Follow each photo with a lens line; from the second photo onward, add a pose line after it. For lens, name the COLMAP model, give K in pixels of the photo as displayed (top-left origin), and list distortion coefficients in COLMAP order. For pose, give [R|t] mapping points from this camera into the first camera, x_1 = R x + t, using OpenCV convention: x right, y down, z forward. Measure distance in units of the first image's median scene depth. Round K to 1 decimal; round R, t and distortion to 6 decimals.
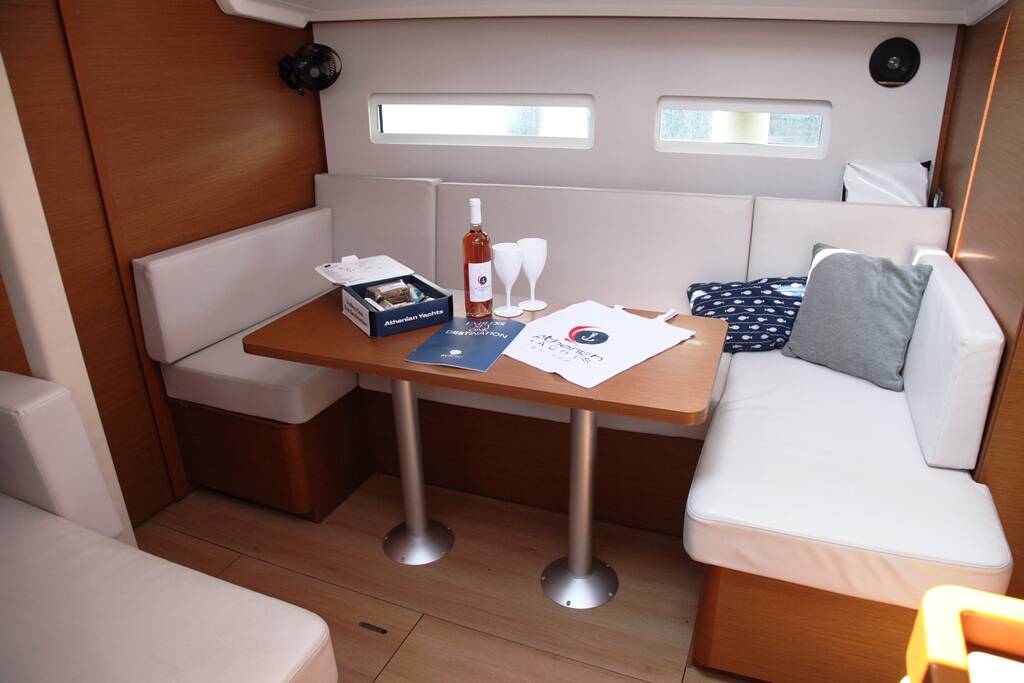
lens RADIAL K [[702.6, 0, 516.6], [0, 702.6, 349.8], [0, 0, 1]] dist [-0.119619, 0.065168]
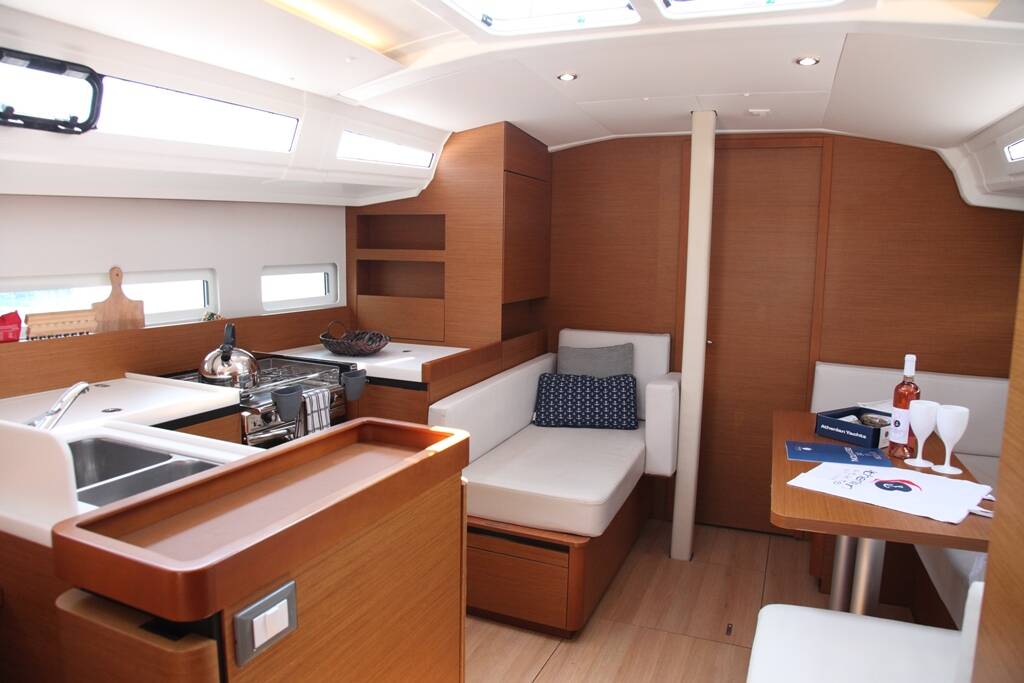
lens RADIAL K [[702.6, 0, 516.6], [0, 702.6, 349.8], [0, 0, 1]] dist [-0.119619, 0.065168]
pose [[0.013142, 0.161951, -0.986711, 0.878908], [-0.407495, 0.902002, 0.142620, -0.097051], [0.913113, 0.400206, 0.077849, 0.256330]]
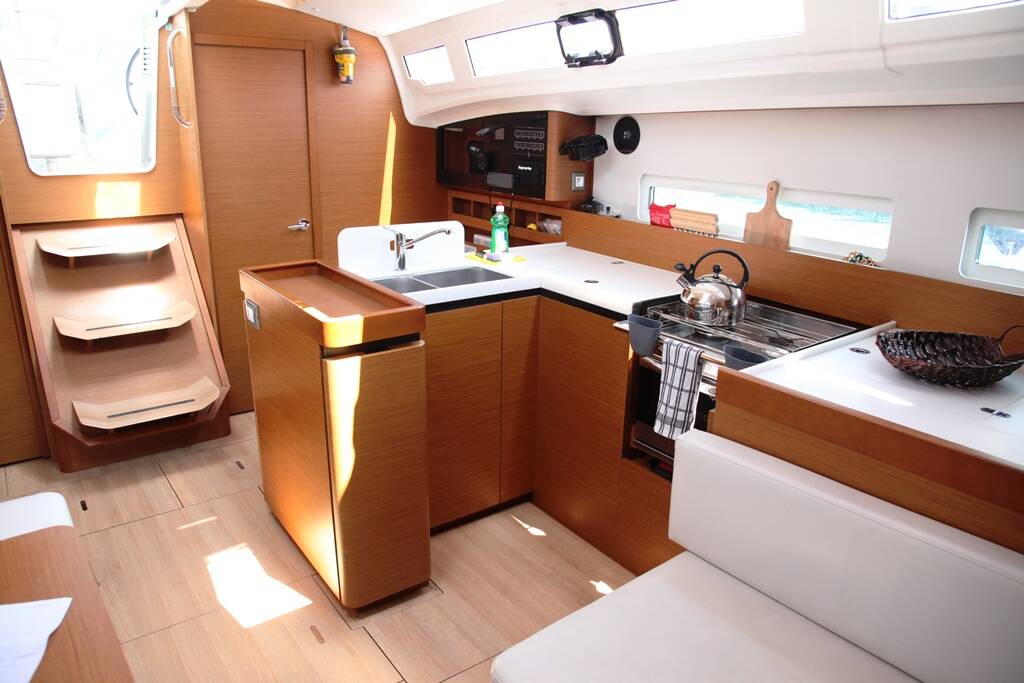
lens RADIAL K [[702.6, 0, 516.6], [0, 702.6, 349.8], [0, 0, 1]] dist [-0.119619, 0.065168]
pose [[-0.877595, -0.148401, 0.455855, -0.377891], [0.183147, 0.774973, 0.604876, -0.322852], [-0.443040, 0.614324, -0.652933, 0.748748]]
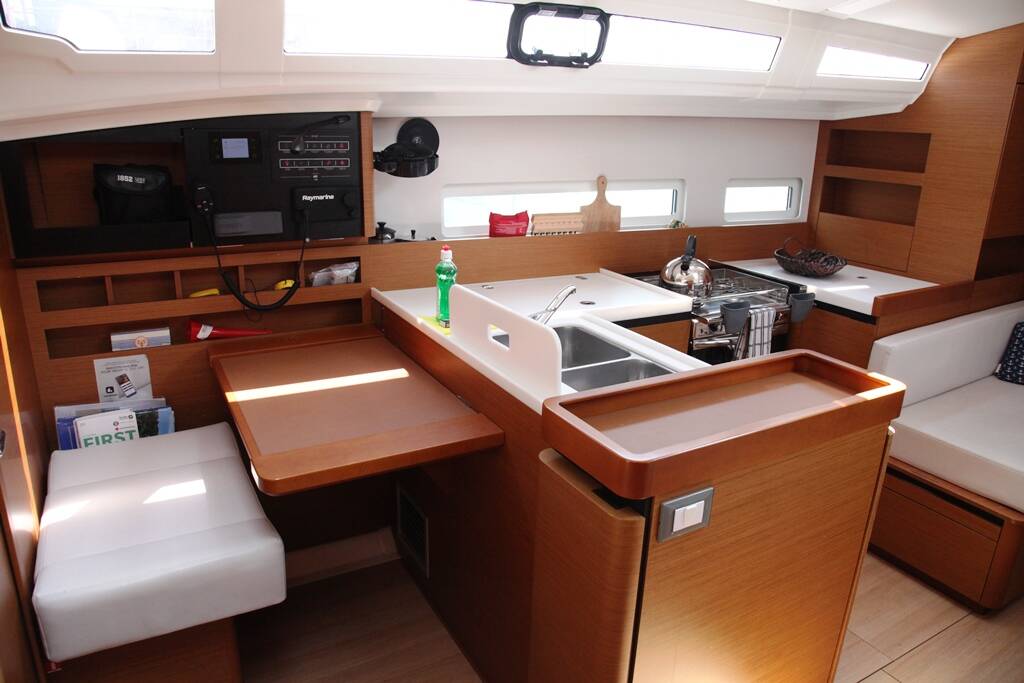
lens RADIAL K [[702.6, 0, 516.6], [0, 702.6, 349.8], [0, 0, 1]] dist [-0.119619, 0.065168]
pose [[-0.585477, 0.254588, -0.769676, 0.940256], [-0.330824, 0.791731, 0.513534, -0.152510], [0.740116, 0.555290, -0.379316, 0.250437]]
